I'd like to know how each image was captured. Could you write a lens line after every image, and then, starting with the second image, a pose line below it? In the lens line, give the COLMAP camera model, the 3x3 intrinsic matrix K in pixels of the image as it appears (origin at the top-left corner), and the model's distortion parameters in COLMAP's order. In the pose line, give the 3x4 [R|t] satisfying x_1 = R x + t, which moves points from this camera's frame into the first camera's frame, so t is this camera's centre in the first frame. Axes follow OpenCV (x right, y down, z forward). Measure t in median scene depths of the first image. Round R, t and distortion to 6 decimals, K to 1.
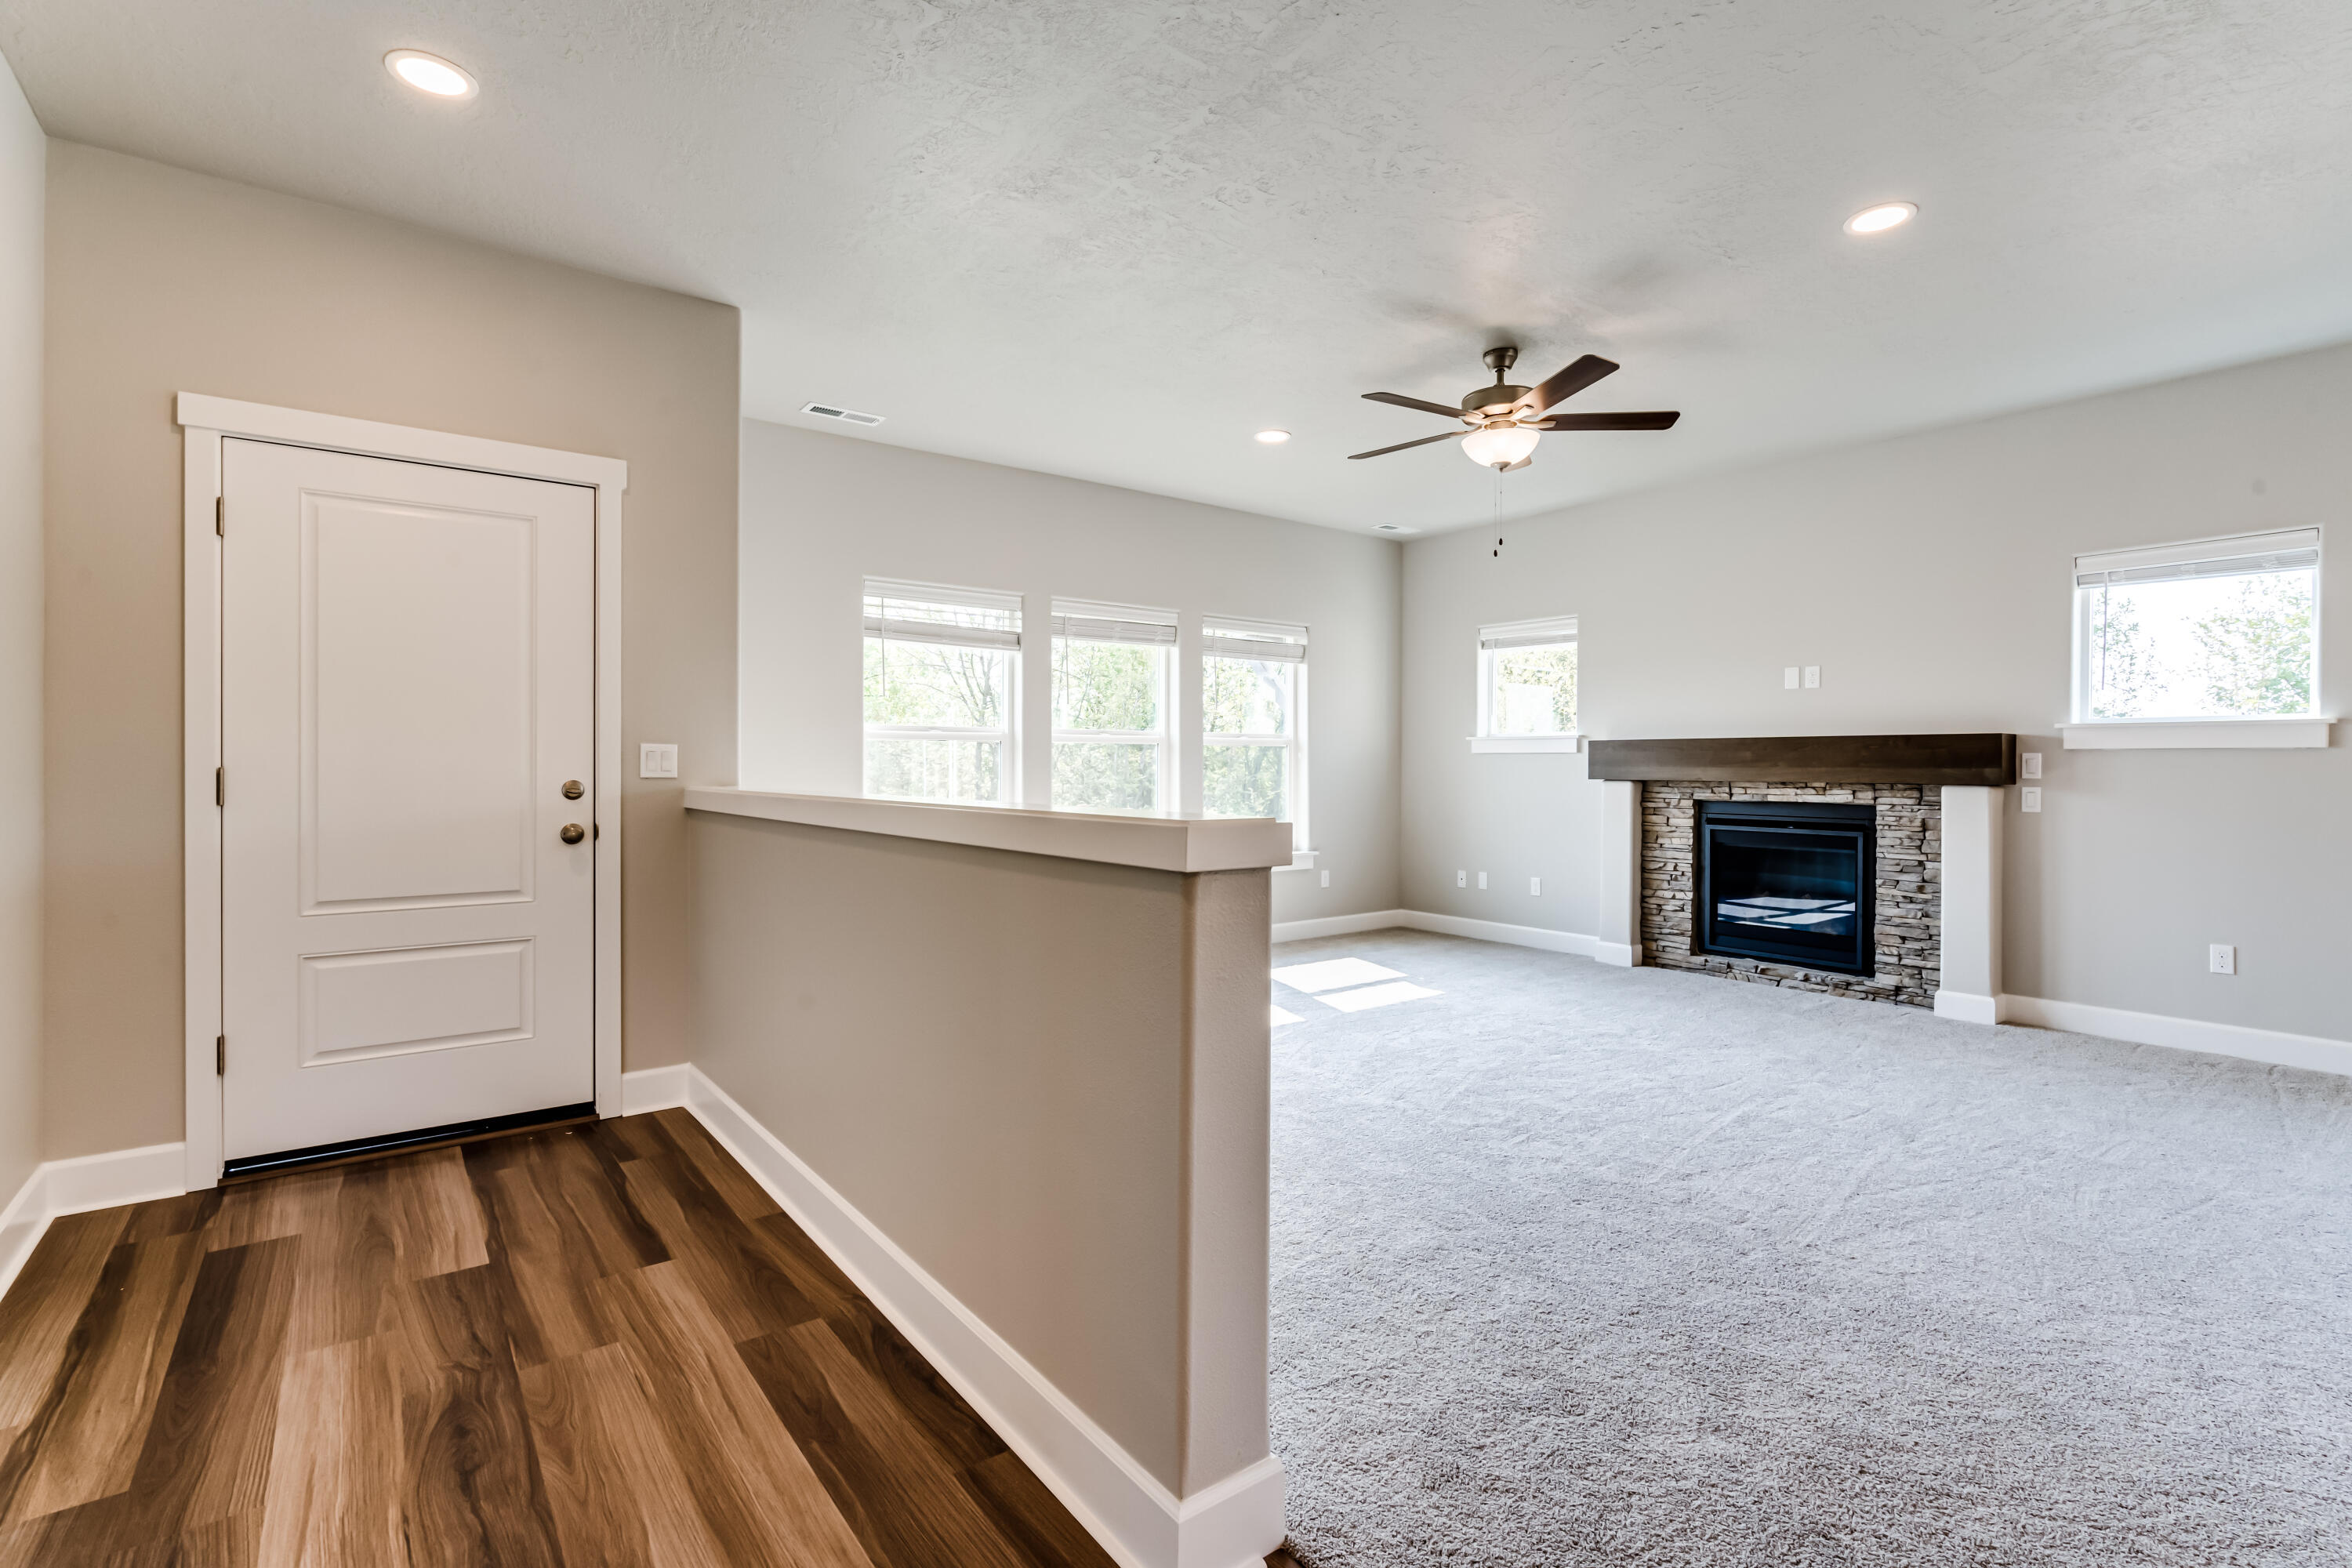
lens RADIAL K [[1084.6, 0, 1165.1], [0, 1084.6, 774.4], [0, 0, 1]] dist [0.001102, 0.000446]
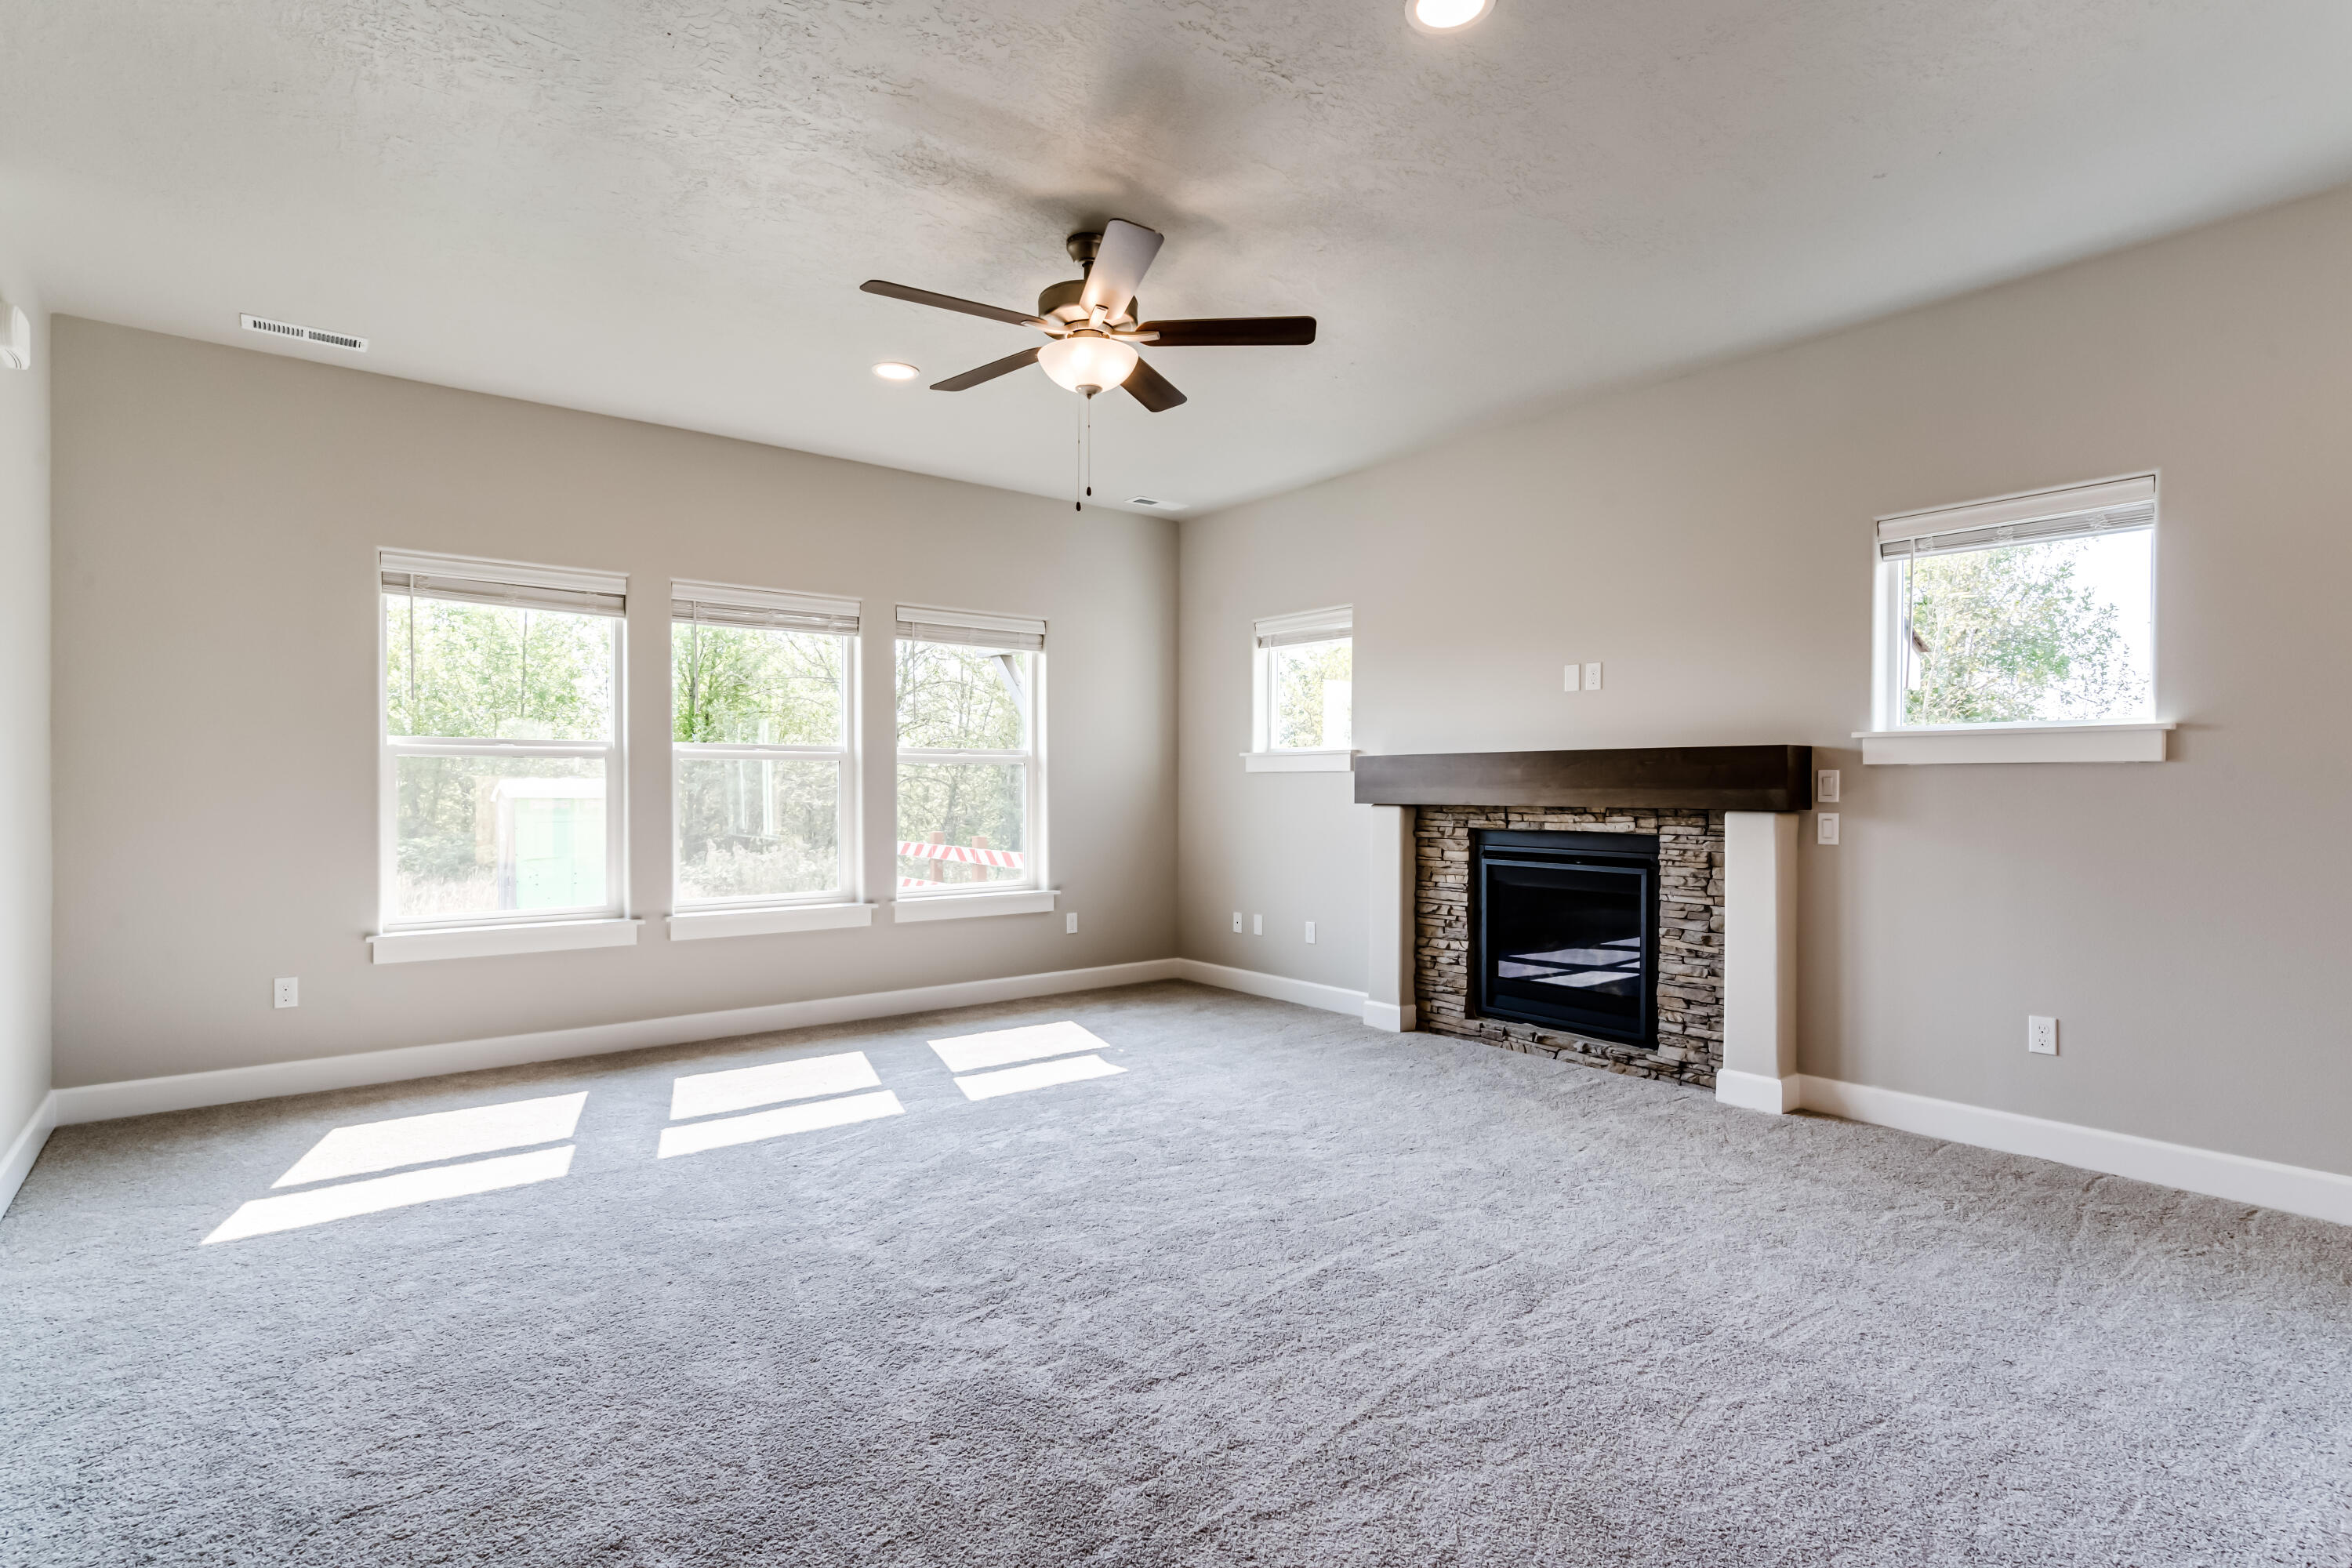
lens RADIAL K [[1131.2, 0, 1189.7], [0, 1131.2, 798.8], [0, 0, 1]] dist [0.002056, 0.000777]
pose [[0.999876, -0.001706, 0.015643, 0.318977], [0.001685, 0.999998, 0.001392, -0.000564], [-0.015645, -0.001365, 0.999877, 0.182377]]
